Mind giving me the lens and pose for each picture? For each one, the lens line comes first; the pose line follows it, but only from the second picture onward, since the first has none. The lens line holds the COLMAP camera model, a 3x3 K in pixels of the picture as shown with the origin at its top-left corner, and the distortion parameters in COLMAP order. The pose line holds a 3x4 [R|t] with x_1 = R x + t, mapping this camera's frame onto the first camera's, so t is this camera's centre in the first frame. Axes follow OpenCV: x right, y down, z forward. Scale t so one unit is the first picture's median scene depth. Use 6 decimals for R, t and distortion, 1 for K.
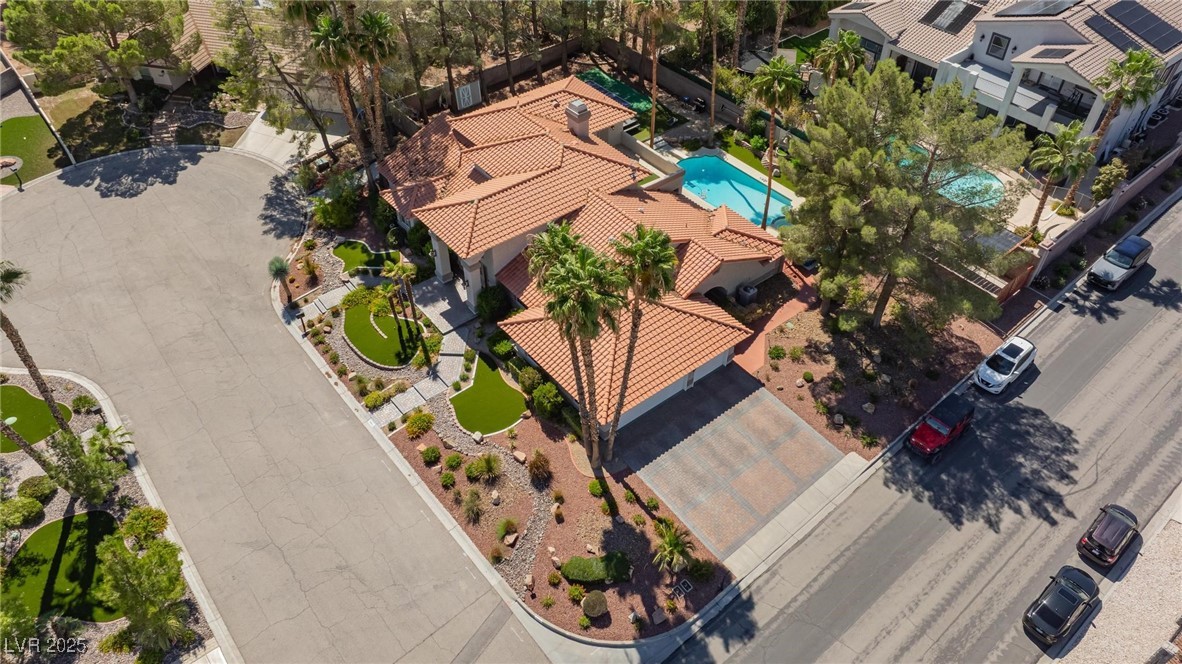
lens RADIAL K [[818.0, 0, 603.4], [0, 818.0, 329.4], [0, 0, 1]] dist [-0.022054, 0.004317]
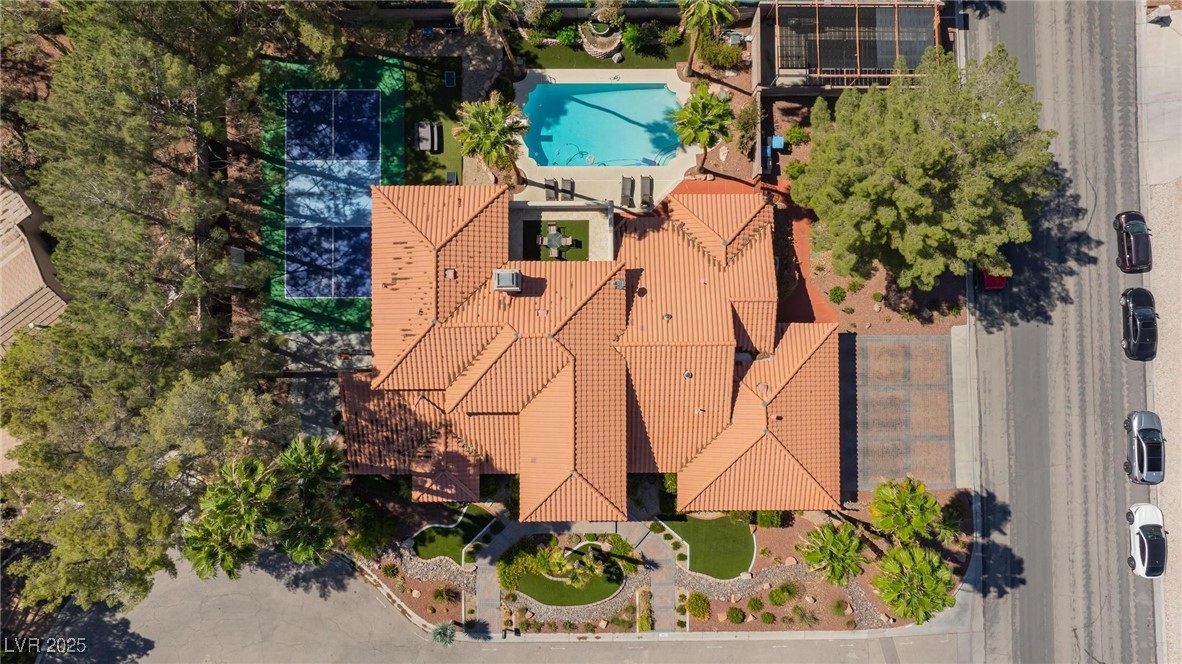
lens RADIAL K [[875.6, 0, 609.1], [0, 875.6, 330.6], [0, 0, 1]] dist [-0.014533, -0.007775]
pose [[0.627712, -0.778194, 0.019791, -0.030862], [0.528131, 0.444406, 0.723589, -1.023332], [-0.571888, -0.443753, 0.689947, 0.418218]]
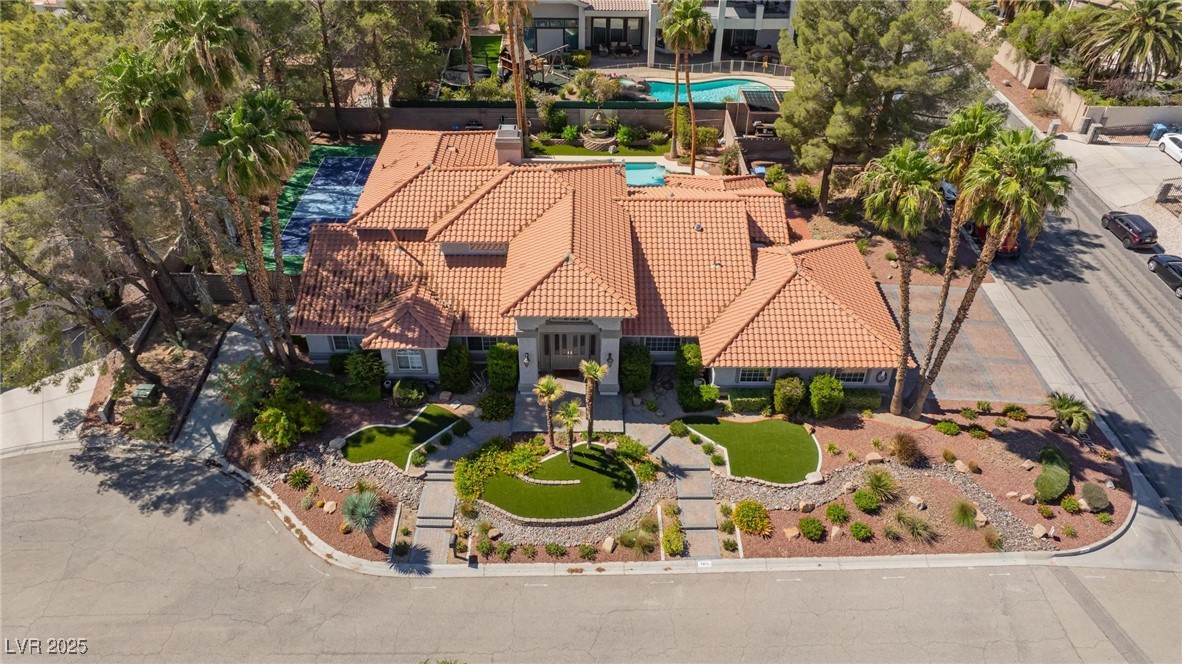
lens RADIAL K [[821.8, 0, 593.1], [0, 821.8, 325.6], [0, 0, 1]] dist [-0.017005, 0.001367]
pose [[0.626058, -0.475446, 0.618064, -0.716598], [0.532495, 0.839699, 0.106556, -0.194354], [-0.569649, 0.262406, 0.778873, 0.467154]]
